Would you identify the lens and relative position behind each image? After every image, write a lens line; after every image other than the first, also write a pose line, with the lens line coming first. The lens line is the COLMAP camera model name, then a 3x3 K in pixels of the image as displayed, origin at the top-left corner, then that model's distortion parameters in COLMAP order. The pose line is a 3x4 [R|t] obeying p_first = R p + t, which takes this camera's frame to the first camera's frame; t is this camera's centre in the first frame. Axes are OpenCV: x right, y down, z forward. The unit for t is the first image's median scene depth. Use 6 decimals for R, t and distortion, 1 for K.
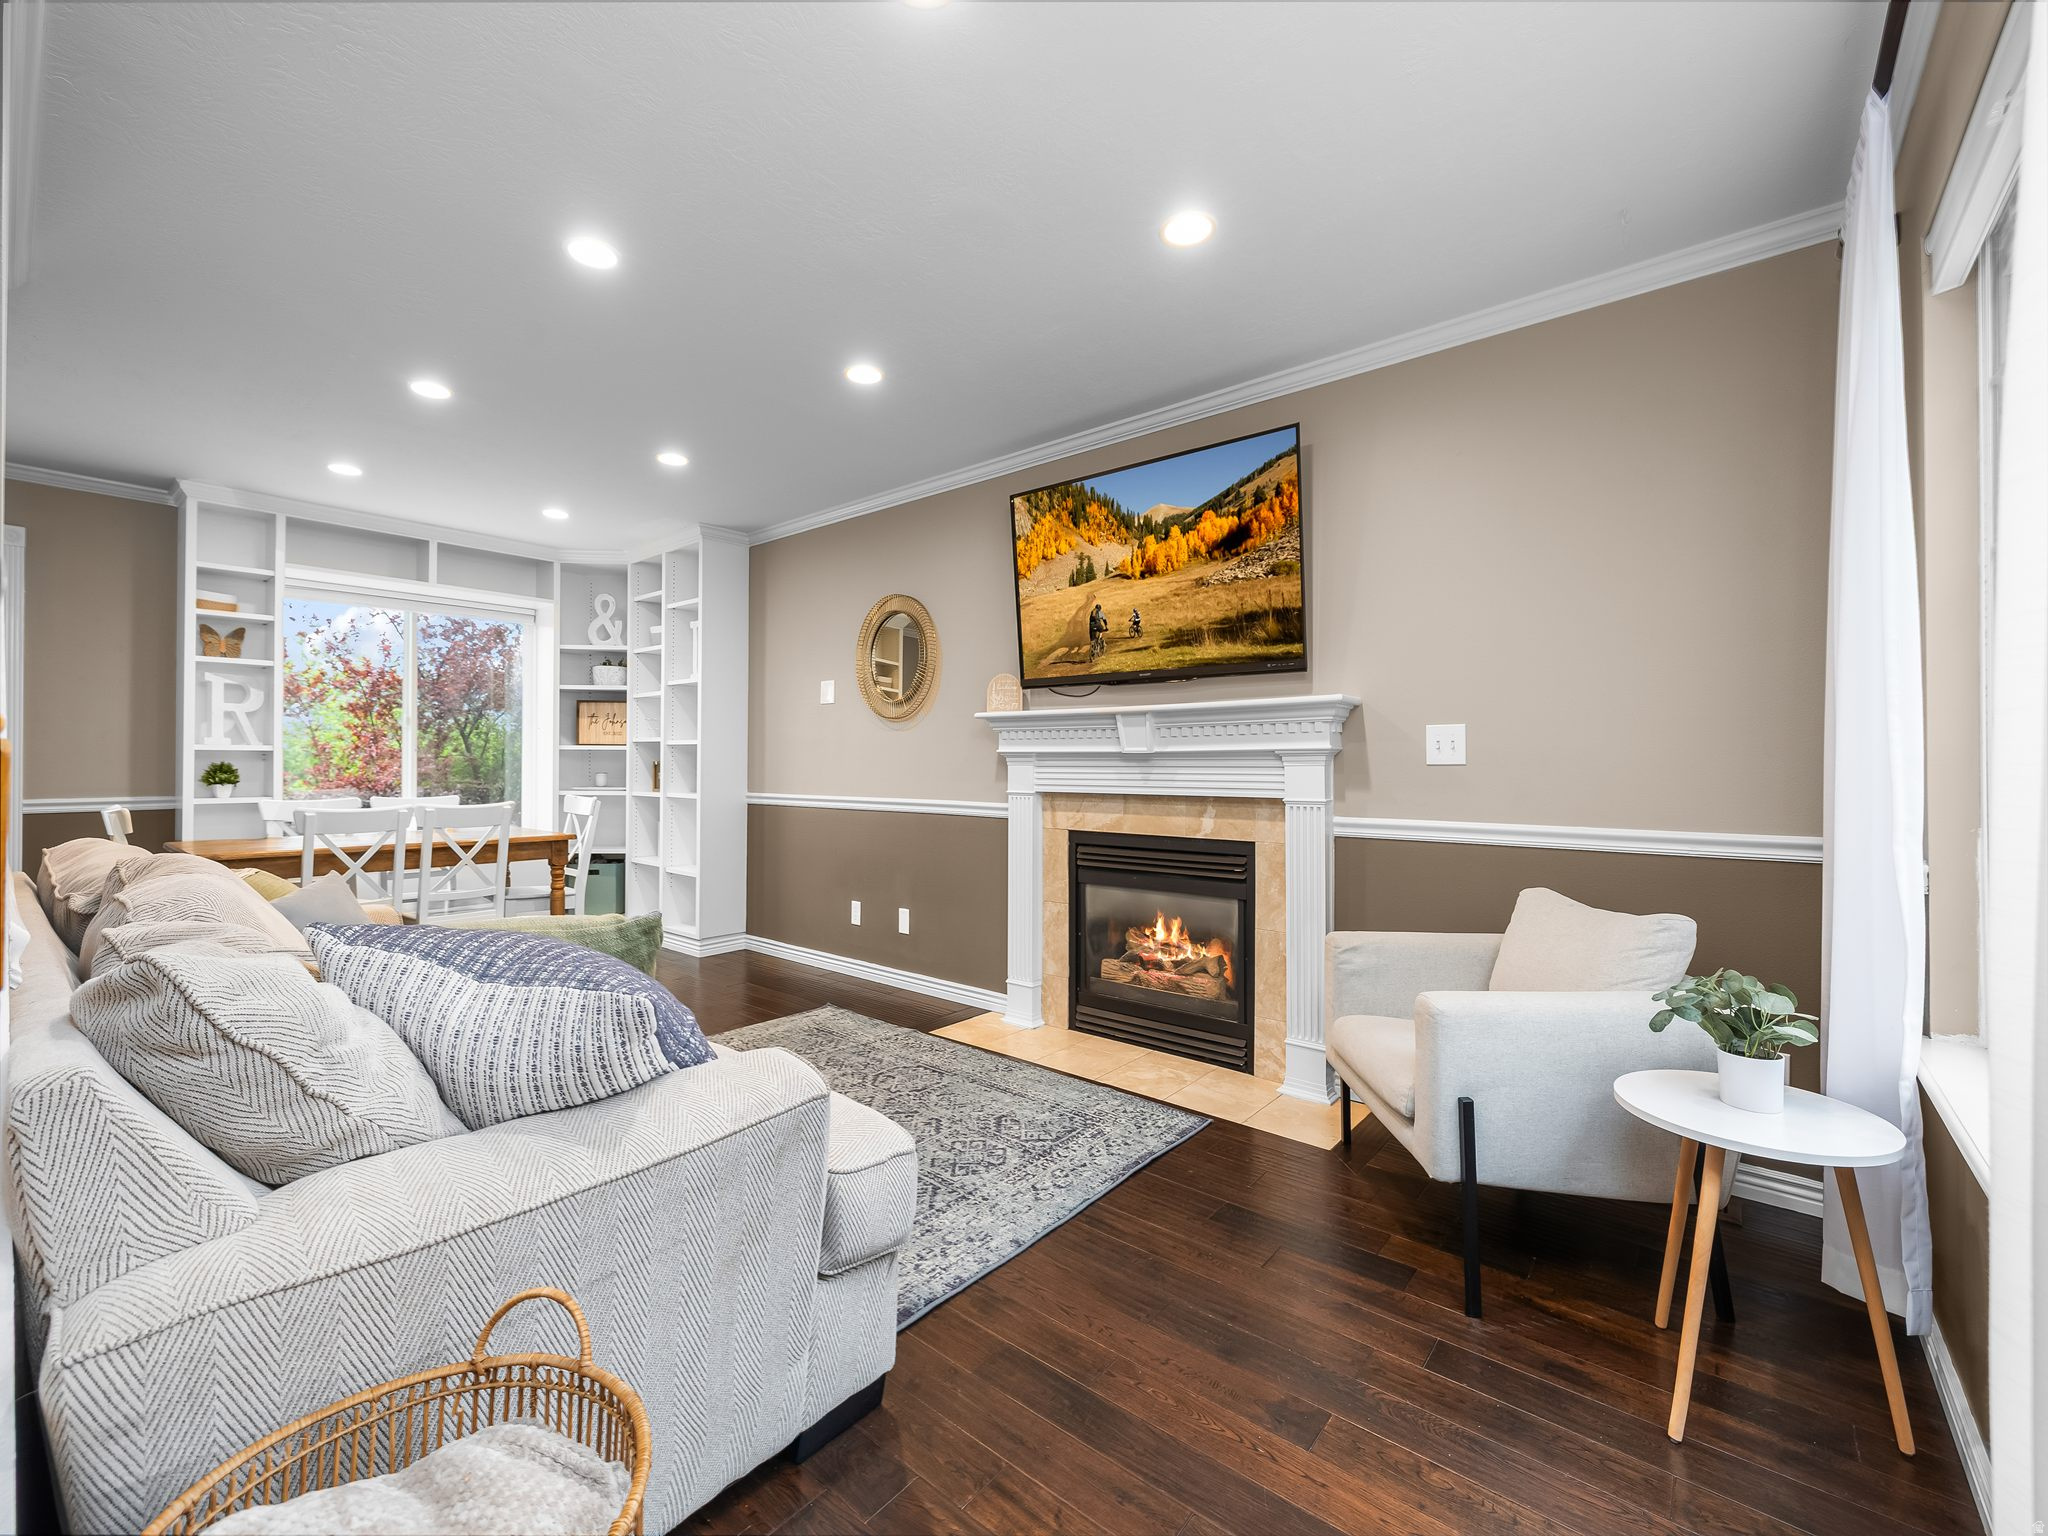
lens RADIAL K [[857.9, 0, 1019.0], [0, 857.9, 752.1], [0, 0, 1]] dist [-0.001860, -0.000556]
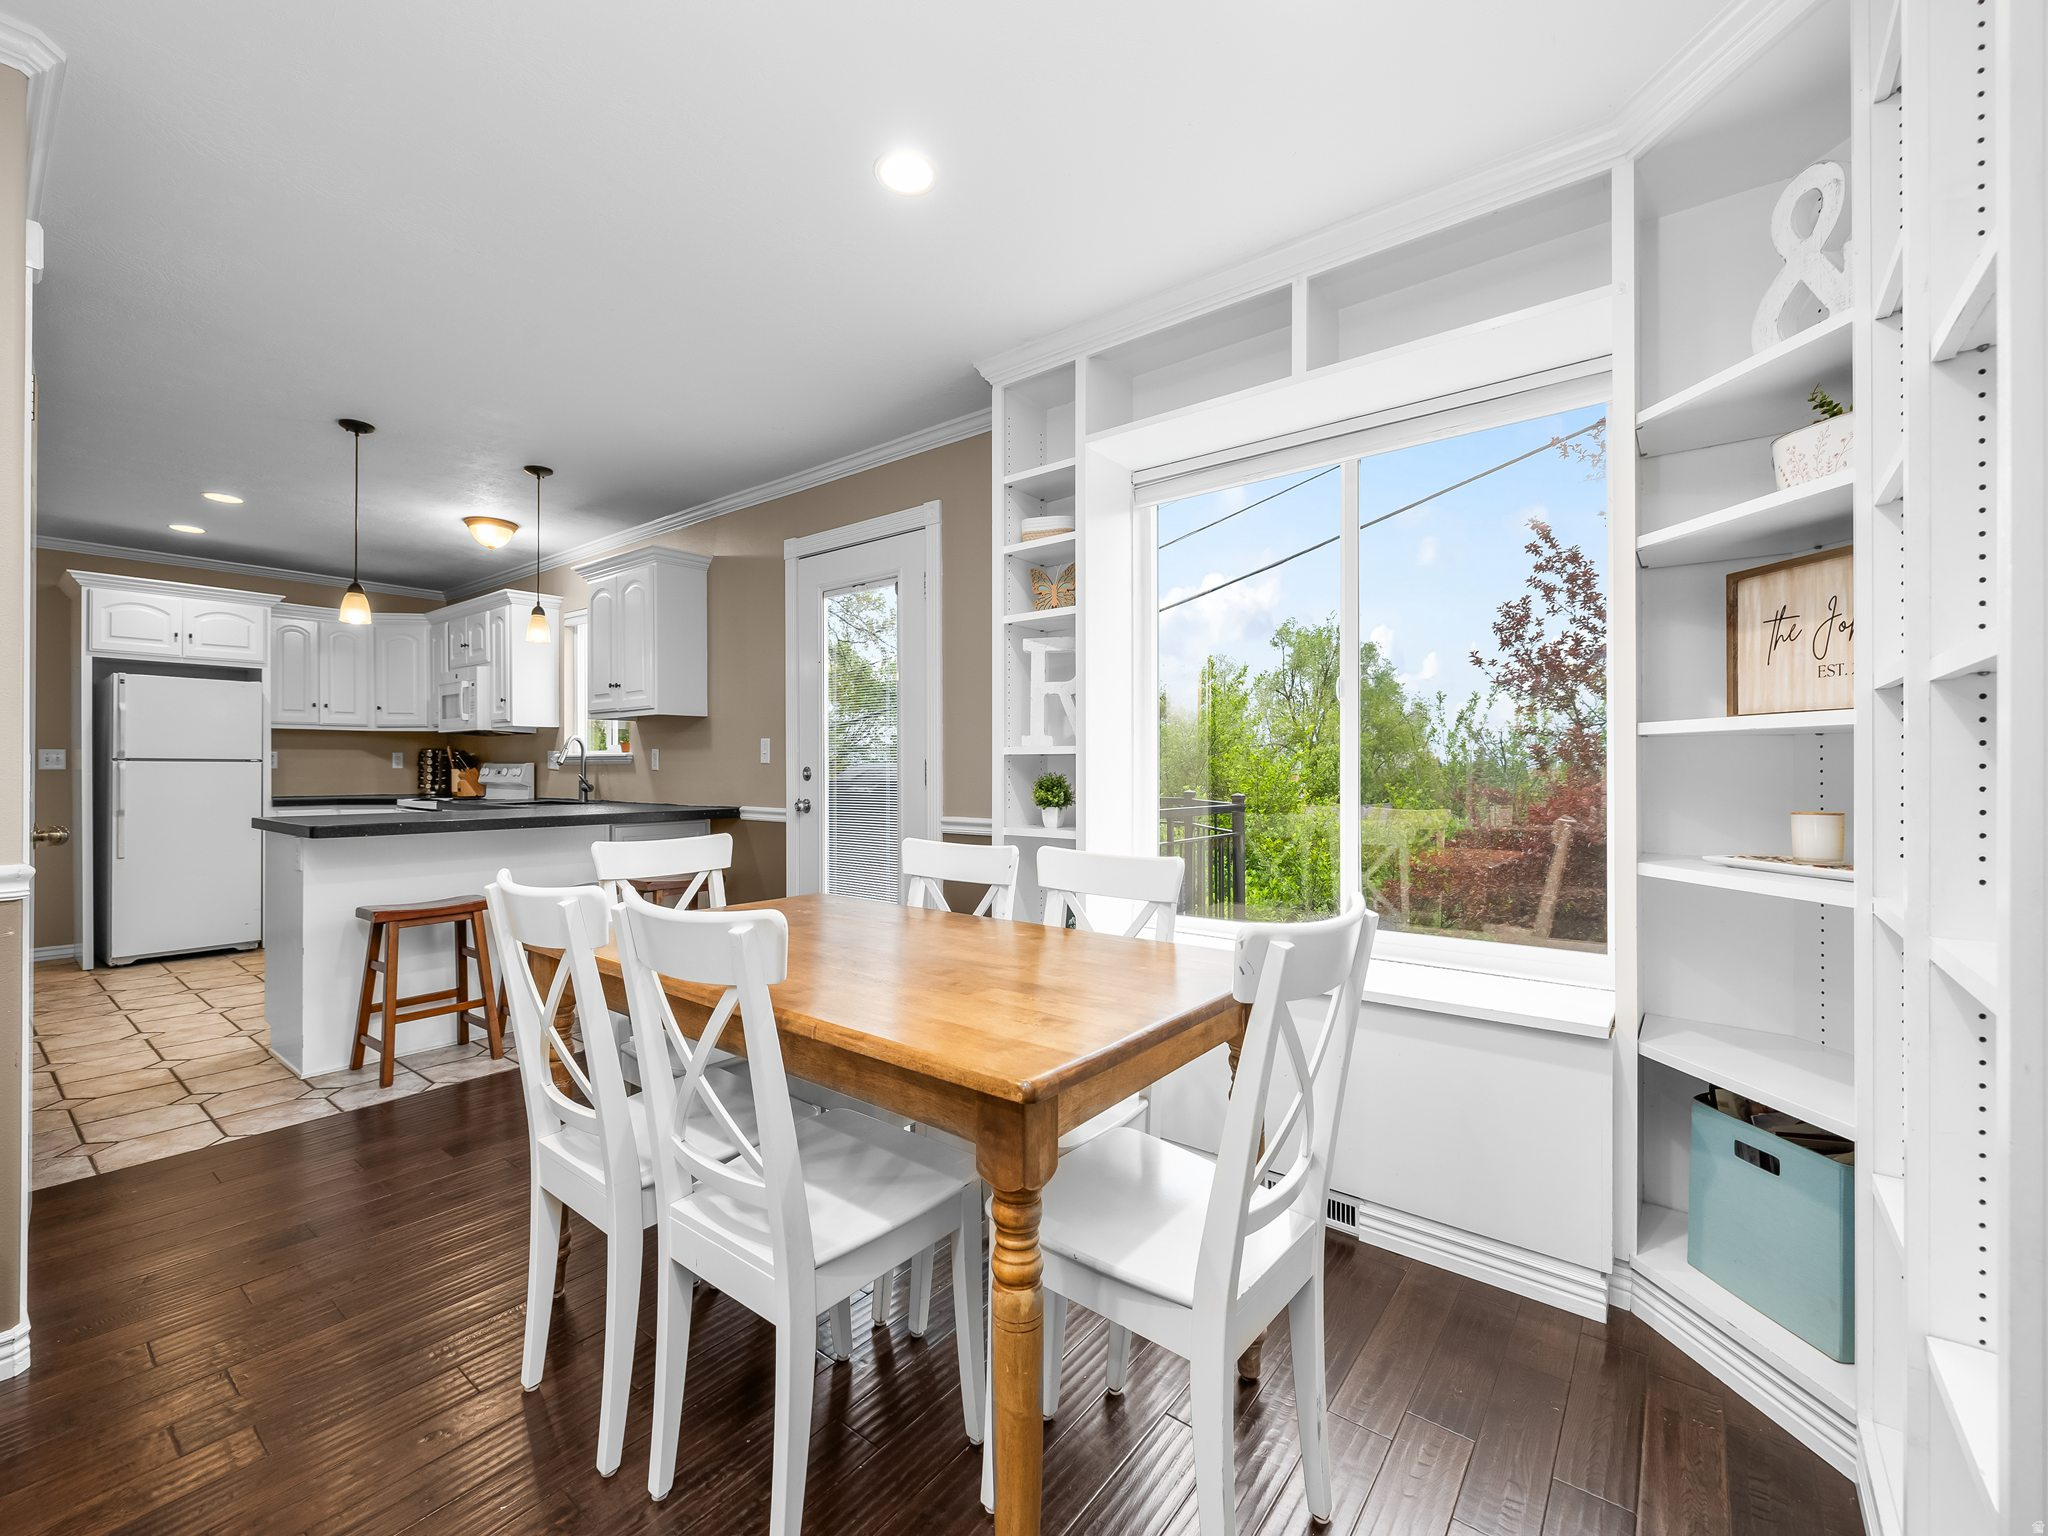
lens RADIAL K [[857.9, 0, 1016.3], [0, 857.9, 763.3], [0, 0, 1]] dist [-0.001860, -0.000556]
pose [[0.012654, -0.010779, -0.999862, -0.254832], [0.011775, 0.999874, -0.010630, 0.010628], [0.999851, -0.011639, 0.012779, 0.914189]]
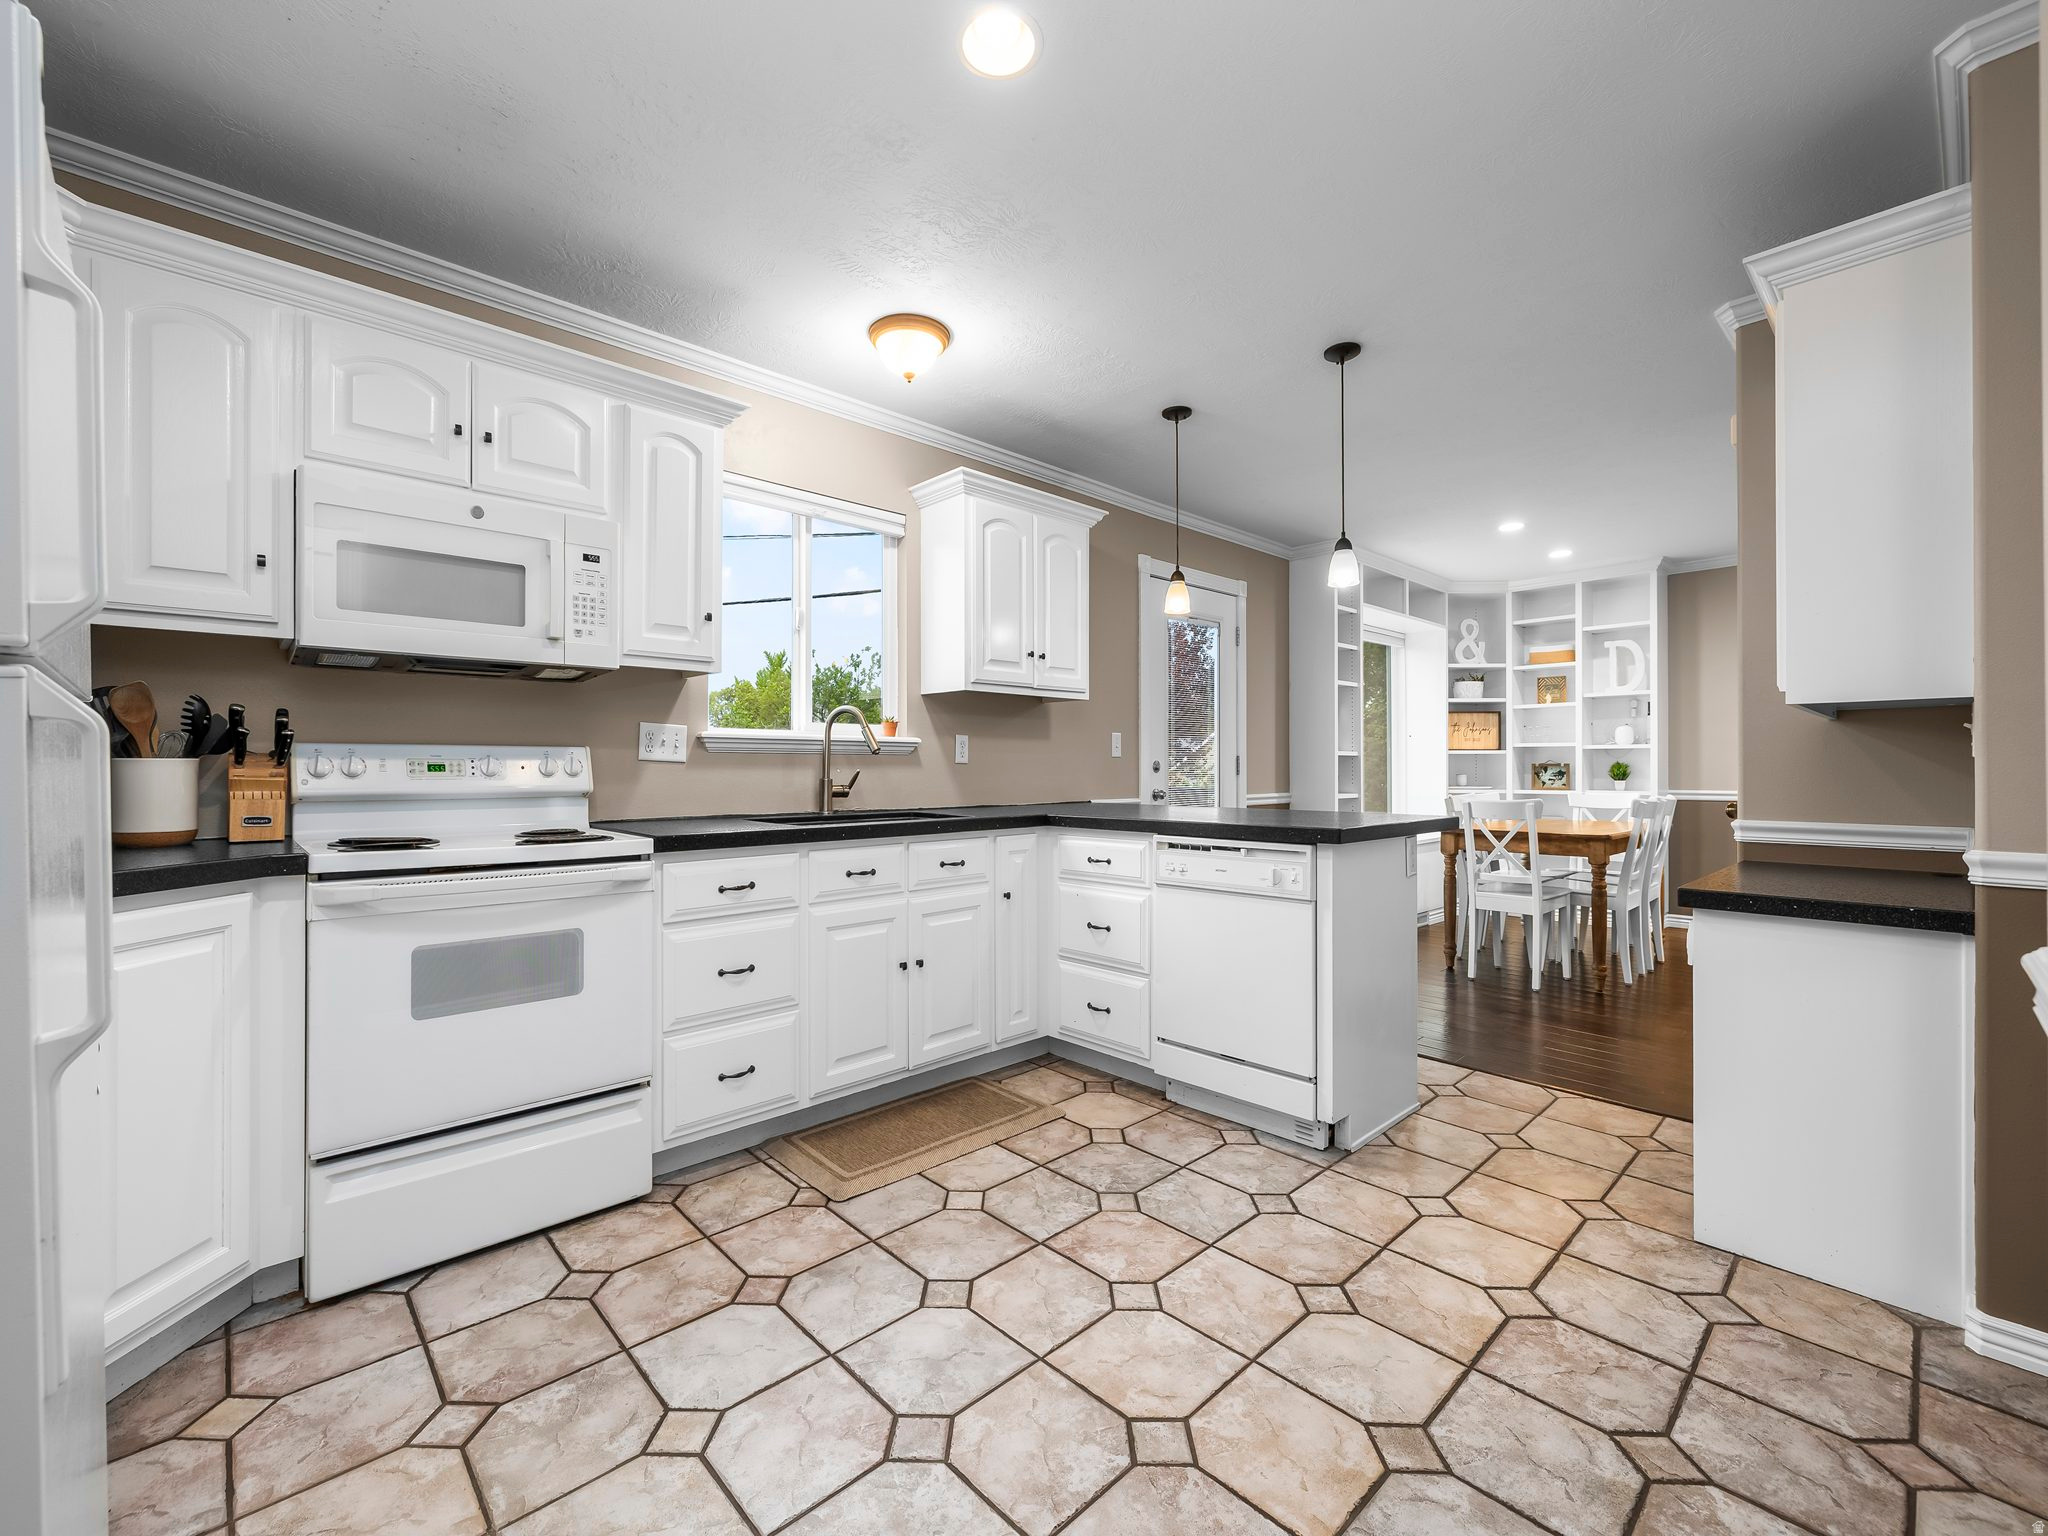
lens RADIAL K [[857.9, 0, 1006.8], [0, 857.9, 764.6], [0, 0, 1]] dist [-0.001860, -0.000556]
pose [[0.988414, -0.007518, -0.151593, -1.147754], [0.008728, 0.999935, 0.007319, -0.001125], [0.151528, -0.008558, 0.988416, -0.298617]]
